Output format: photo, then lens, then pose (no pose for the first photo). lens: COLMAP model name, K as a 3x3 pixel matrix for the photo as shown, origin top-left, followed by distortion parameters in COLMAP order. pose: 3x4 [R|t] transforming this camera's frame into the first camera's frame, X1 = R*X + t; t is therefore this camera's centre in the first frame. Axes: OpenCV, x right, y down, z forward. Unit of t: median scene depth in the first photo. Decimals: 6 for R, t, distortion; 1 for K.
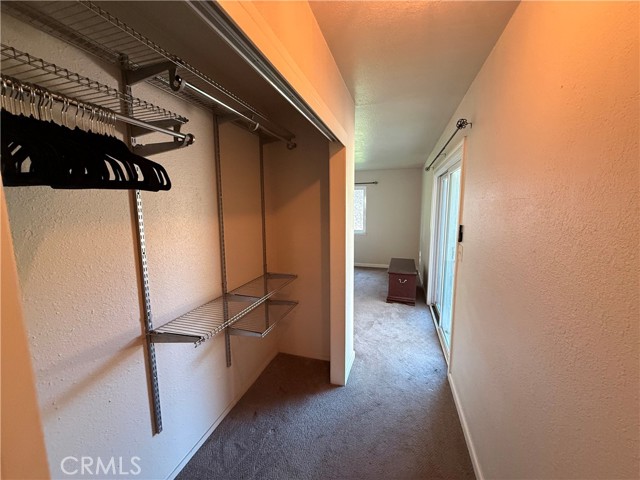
lens RADIAL K [[254.2, 0, 320.1], [0, 254.2, 239.1], [0, 0, 1]] dist [0.001973, -0.000138]
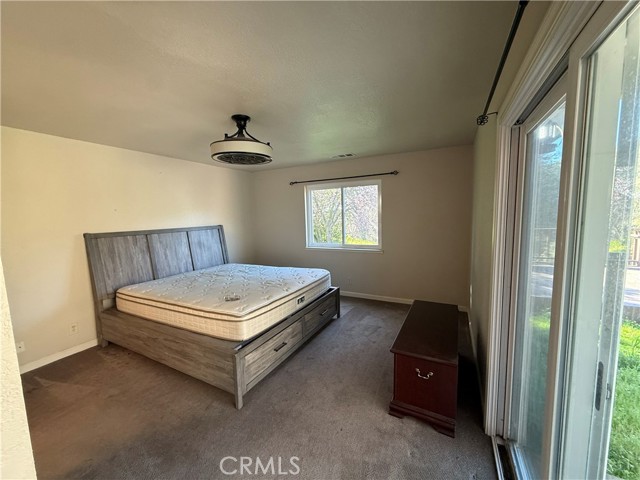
lens RADIAL K [[254.2, 0, 321.4], [0, 254.2, 241.5], [0, 0, 1]] dist [0.001973, -0.000138]
pose [[0.985883, -0.003671, -0.167396, 0.212749], [0.000462, 0.999815, -0.019204, -0.052242], [0.167435, 0.018855, 0.985703, 0.506862]]
